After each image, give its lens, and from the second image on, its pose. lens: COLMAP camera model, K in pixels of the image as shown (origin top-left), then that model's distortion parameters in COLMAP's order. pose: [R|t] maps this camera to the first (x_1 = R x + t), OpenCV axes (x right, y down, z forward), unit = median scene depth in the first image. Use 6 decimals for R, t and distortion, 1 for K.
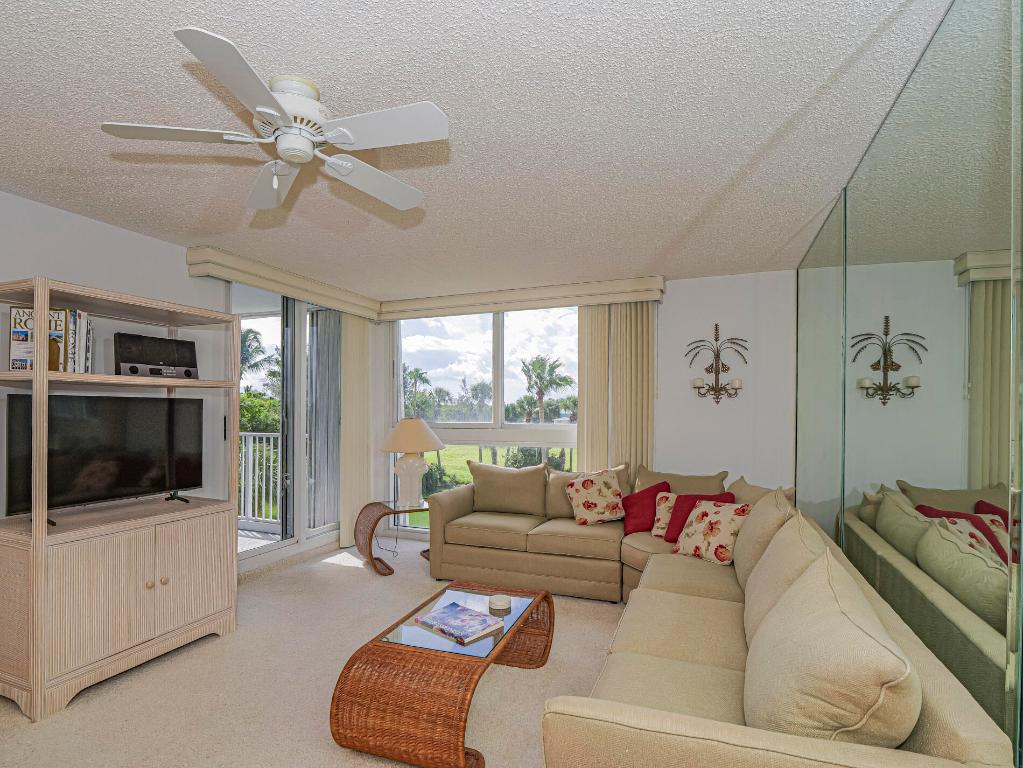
lens RADIAL K [[529.6, 0, 512.8], [0, 529.6, 421.0], [0, 0, 1]] dist [-0.012231, -0.000593]
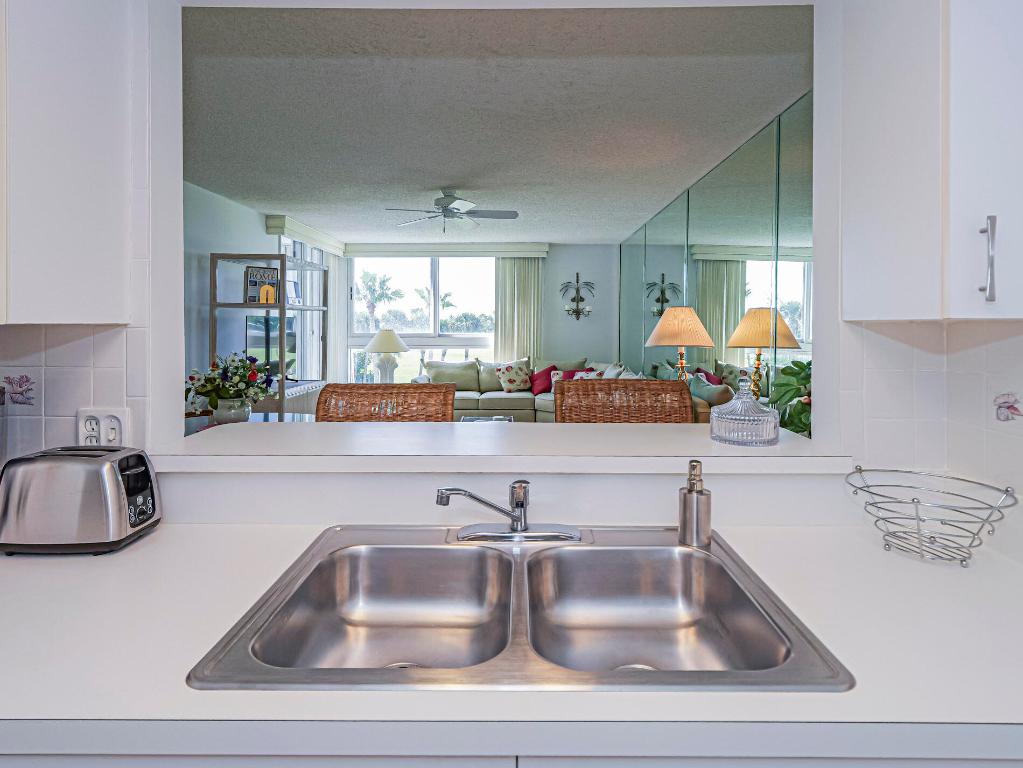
lens RADIAL K [[623.3, 0, 518.8], [0, 623.3, 379.5], [0, 0, 1]] dist [-0.008876, 0.000138]
pose [[0.930722, -0.032747, 0.364257, -0.596642], [0.007811, 0.997536, 0.069721, 0.017348], [-0.365643, -0.062045, 0.928685, -0.910099]]
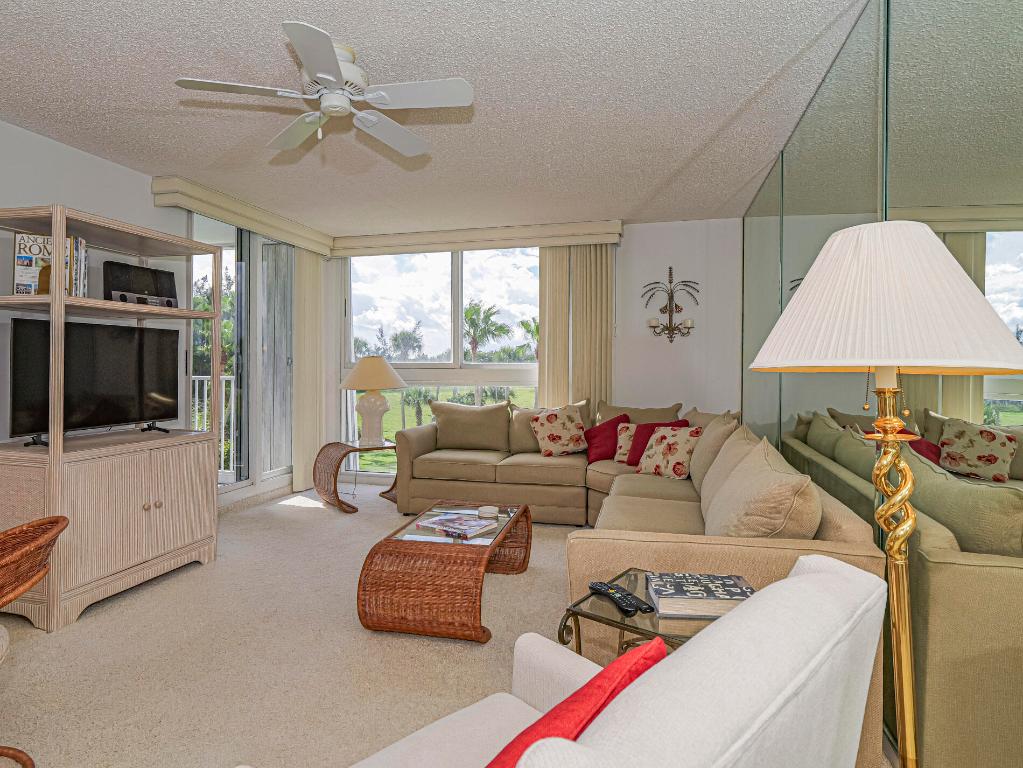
lens RADIAL K [[608.1, 0, 505.1], [0, 608.1, 380.7], [0, 0, 1]] dist [-0.000659, -0.008895]
pose [[0.992761, -0.000817, 0.120102, -0.102989], [0.000434, 0.999995, 0.003221, 0.045512], [-0.120104, -0.003145, 0.992756, -0.194289]]
